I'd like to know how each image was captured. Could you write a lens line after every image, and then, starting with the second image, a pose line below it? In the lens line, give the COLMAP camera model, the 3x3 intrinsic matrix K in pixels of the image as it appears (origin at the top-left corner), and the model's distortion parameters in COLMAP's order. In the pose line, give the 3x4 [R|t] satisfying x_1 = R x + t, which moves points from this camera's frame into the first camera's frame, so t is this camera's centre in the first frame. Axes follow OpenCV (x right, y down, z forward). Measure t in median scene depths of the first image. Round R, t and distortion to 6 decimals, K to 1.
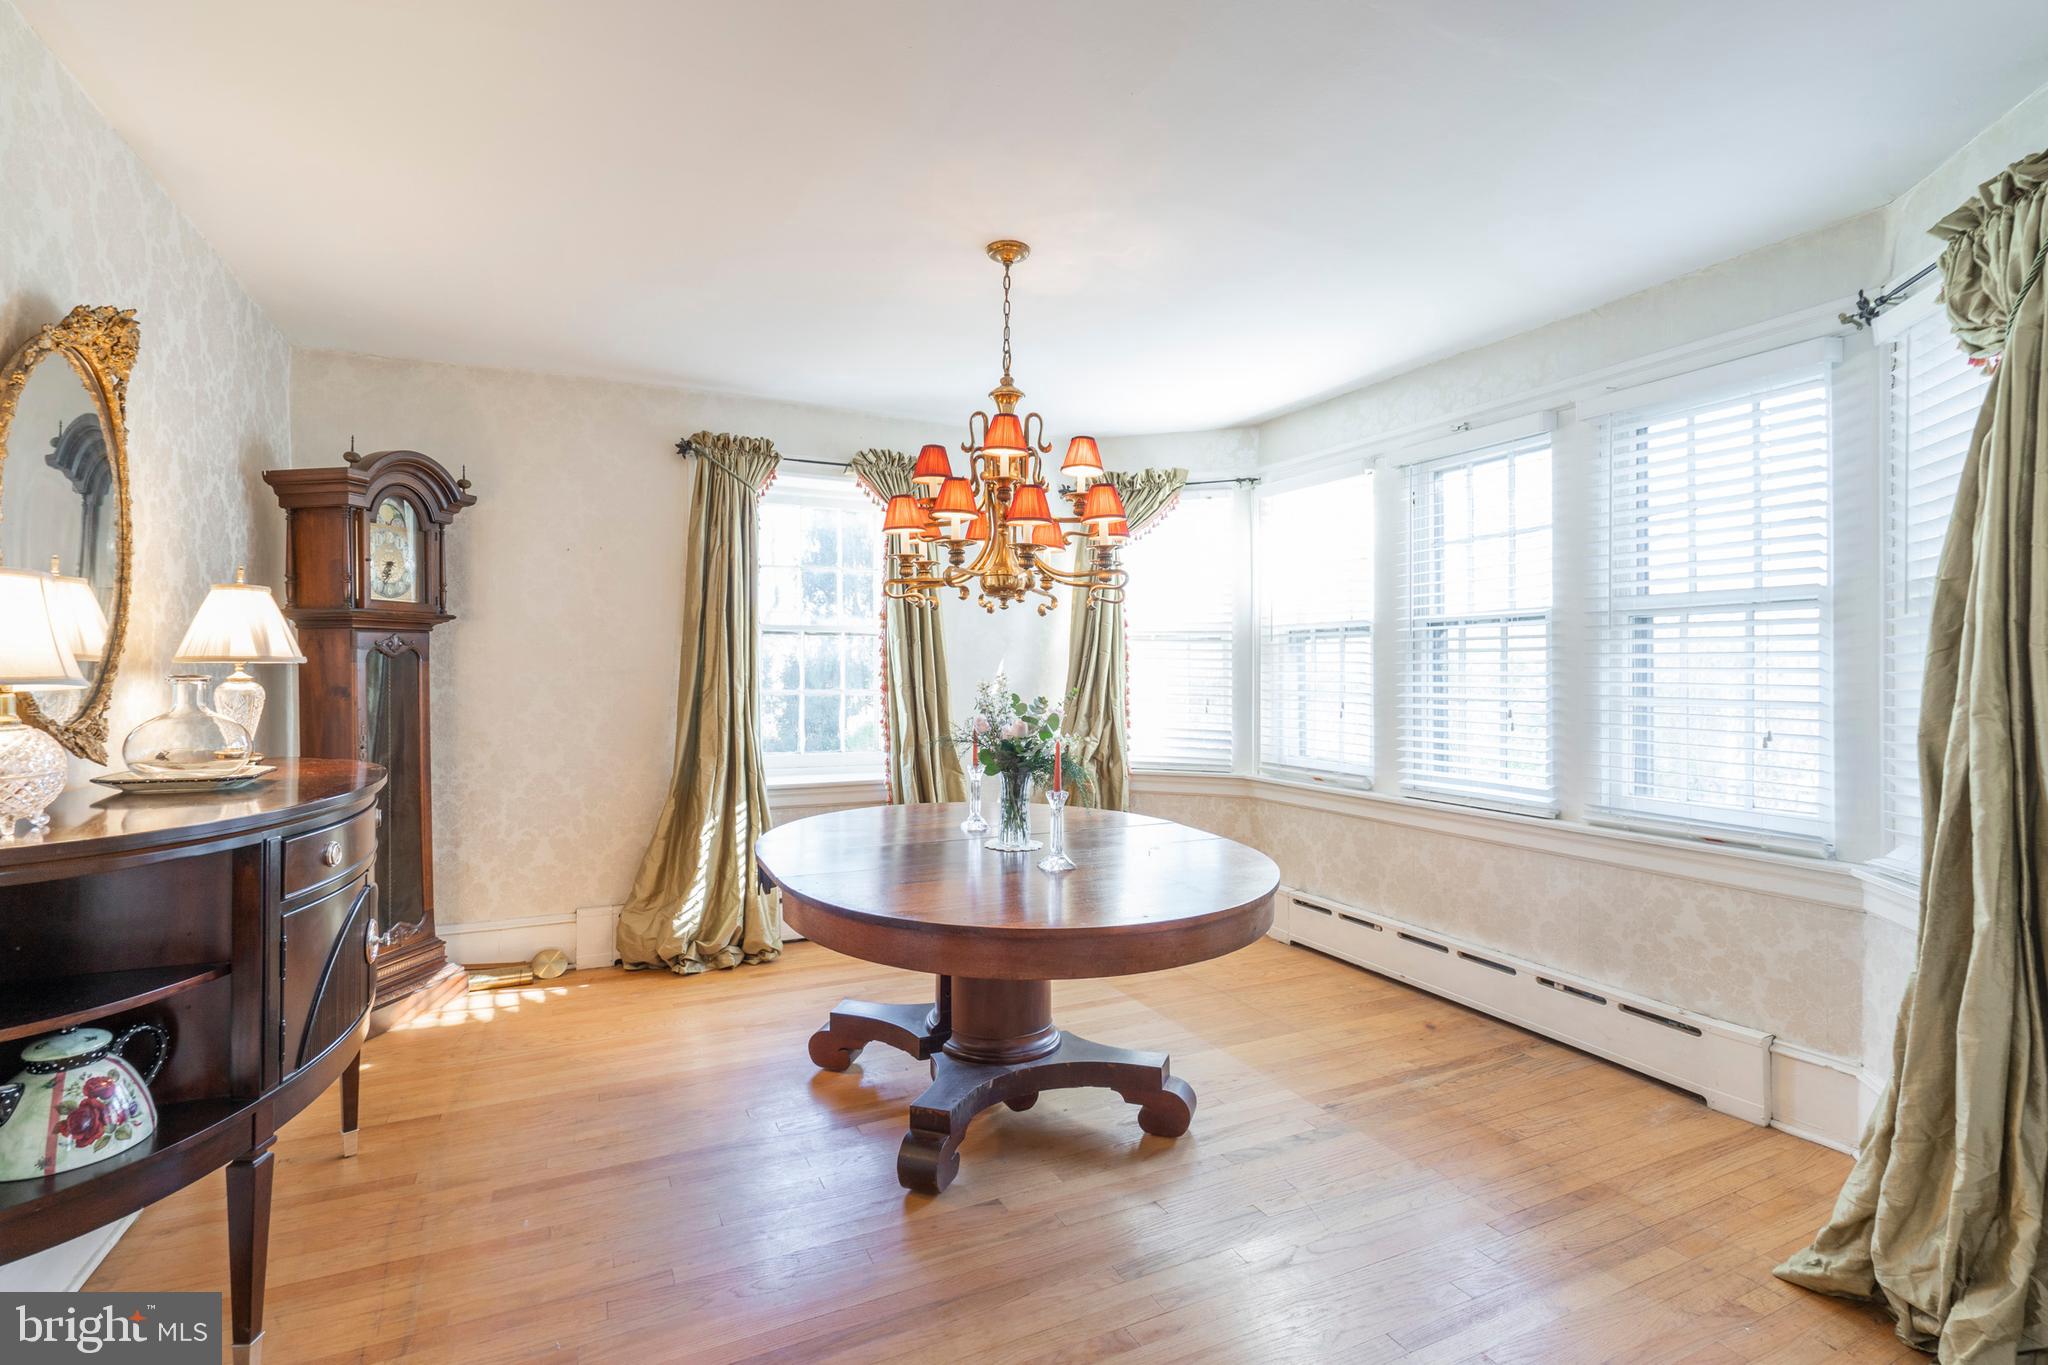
lens RADIAL K [[931.5, 0, 1016.1], [0, 931.5, 682.4], [0, 0, 1]] dist [-0.010422, -0.000029]
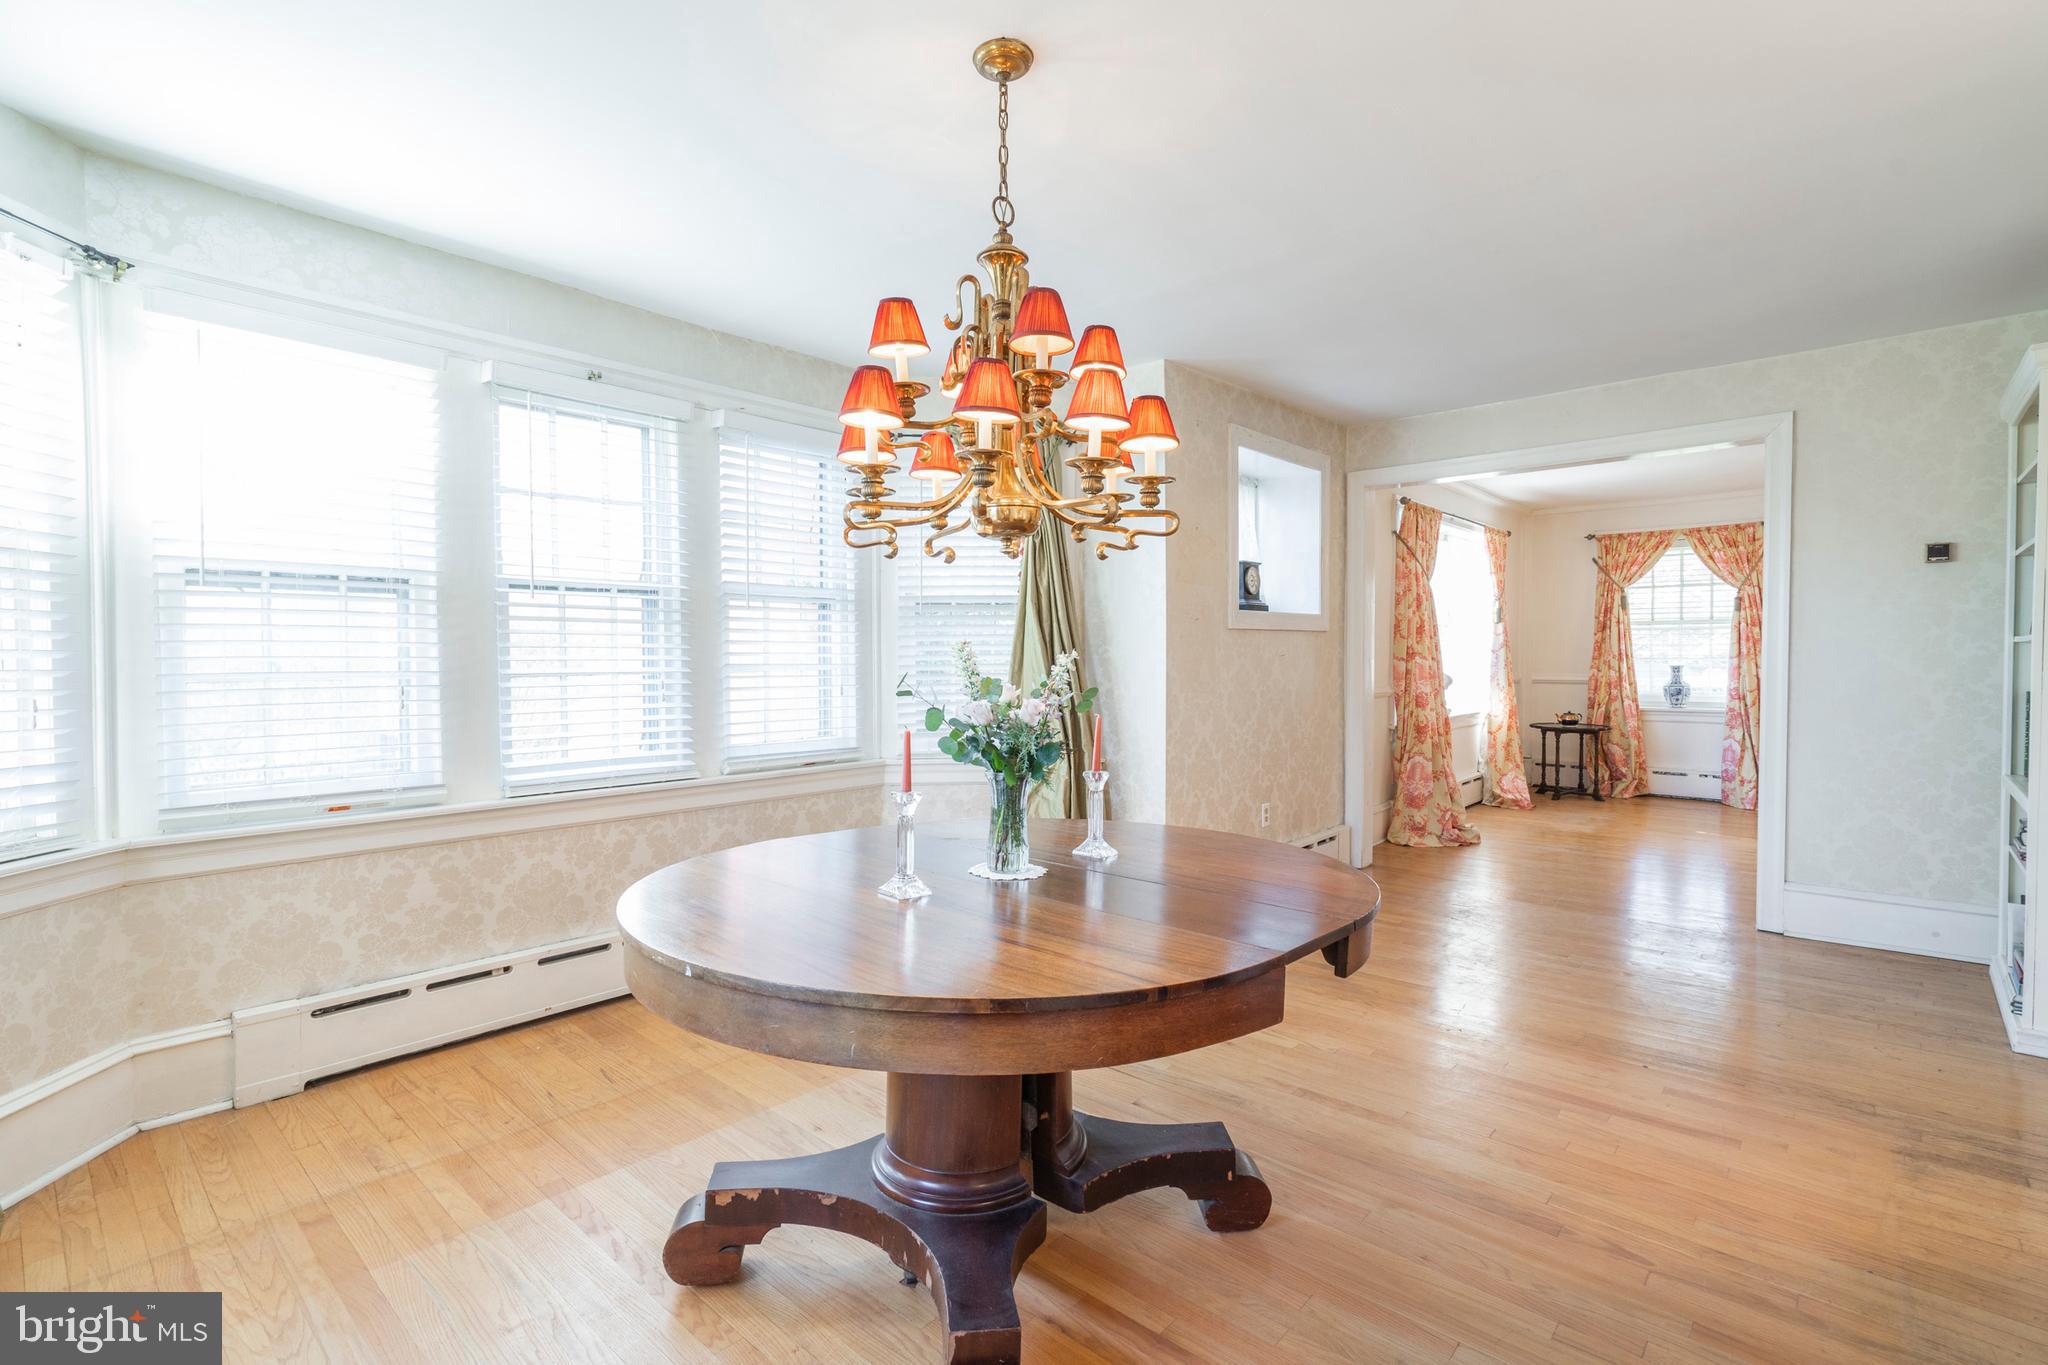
lens RADIAL K [[931.5, 0, 1007.5], [0, 931.5, 667.8], [0, 0, 1]] dist [-0.010422, -0.000029]
pose [[-0.371943, -0.026533, 0.927876, -0.488440], [0.002013, 0.999566, 0.029390, -0.012817], [-0.928254, 0.012799, -0.371728, 0.897464]]
